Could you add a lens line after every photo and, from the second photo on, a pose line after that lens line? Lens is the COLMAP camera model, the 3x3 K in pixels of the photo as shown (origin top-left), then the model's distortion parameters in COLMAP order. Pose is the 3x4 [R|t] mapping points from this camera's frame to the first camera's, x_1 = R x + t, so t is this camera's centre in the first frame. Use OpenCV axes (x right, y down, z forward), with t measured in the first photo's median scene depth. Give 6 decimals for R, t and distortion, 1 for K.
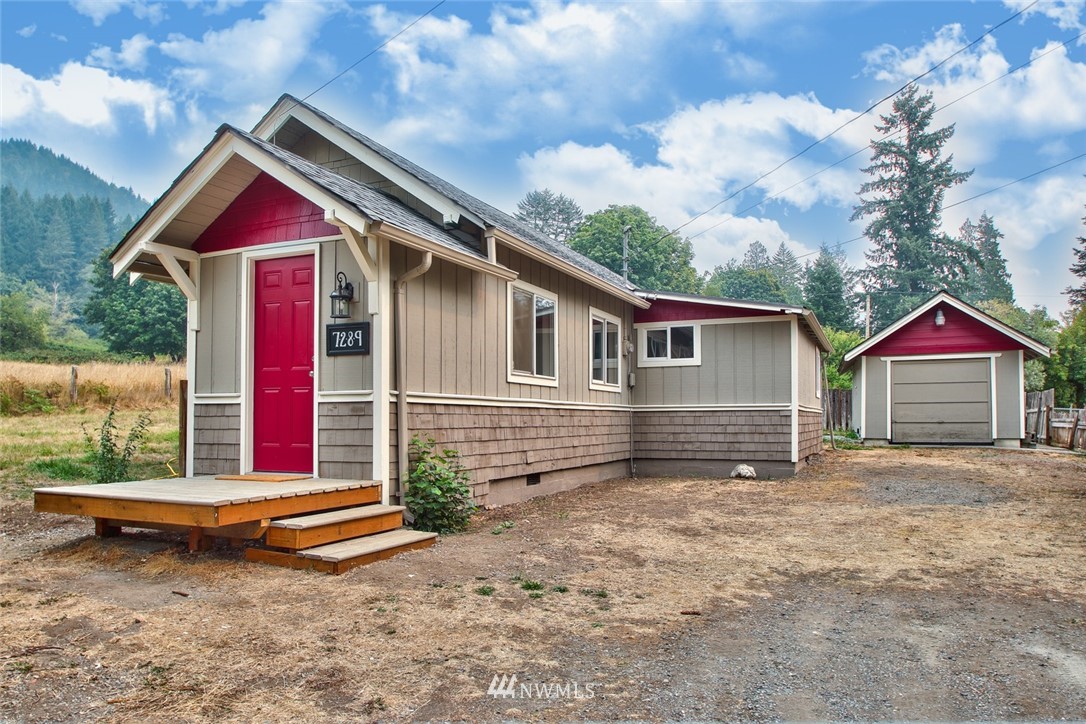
lens RADIAL K [[765.4, 0, 541.6], [0, 765.4, 370.8], [0, 0, 1]] dist [-0.029329, -0.007667]
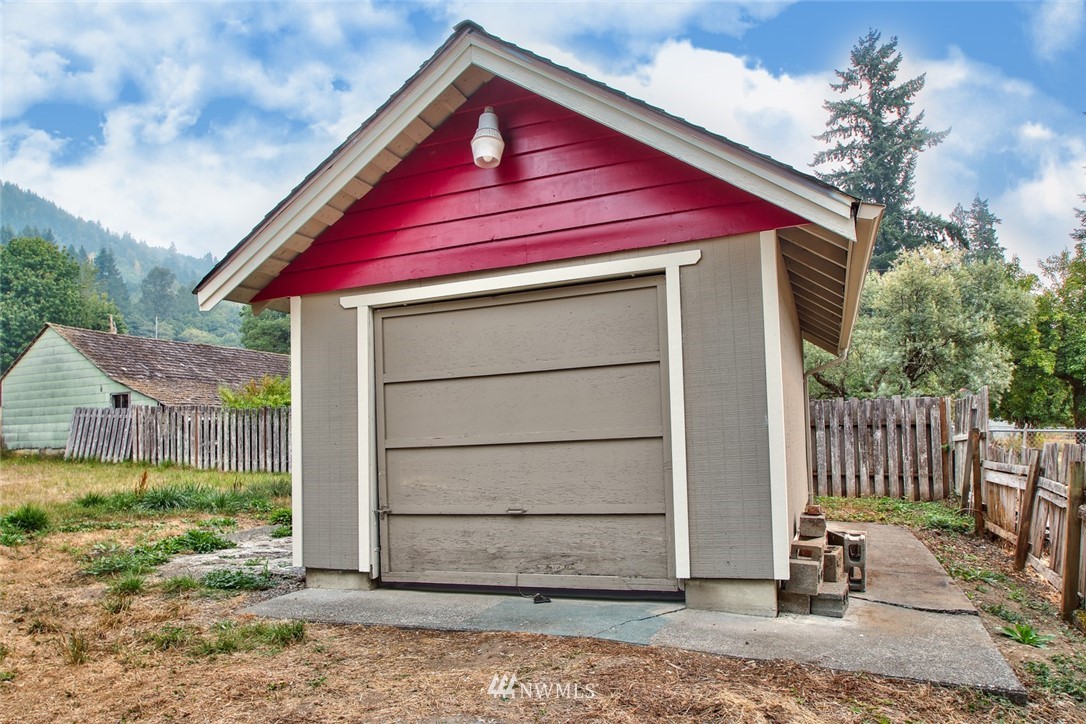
lens RADIAL K [[765.4, 0, 554.1], [0, 765.4, 389.6], [0, 0, 1]] dist [-0.029329, -0.007667]
pose [[0.999307, -0.036625, -0.006600, 0.136514], [0.036568, 0.999295, -0.008517, 0.006275], [0.006907, 0.008270, 0.999942, 0.180196]]
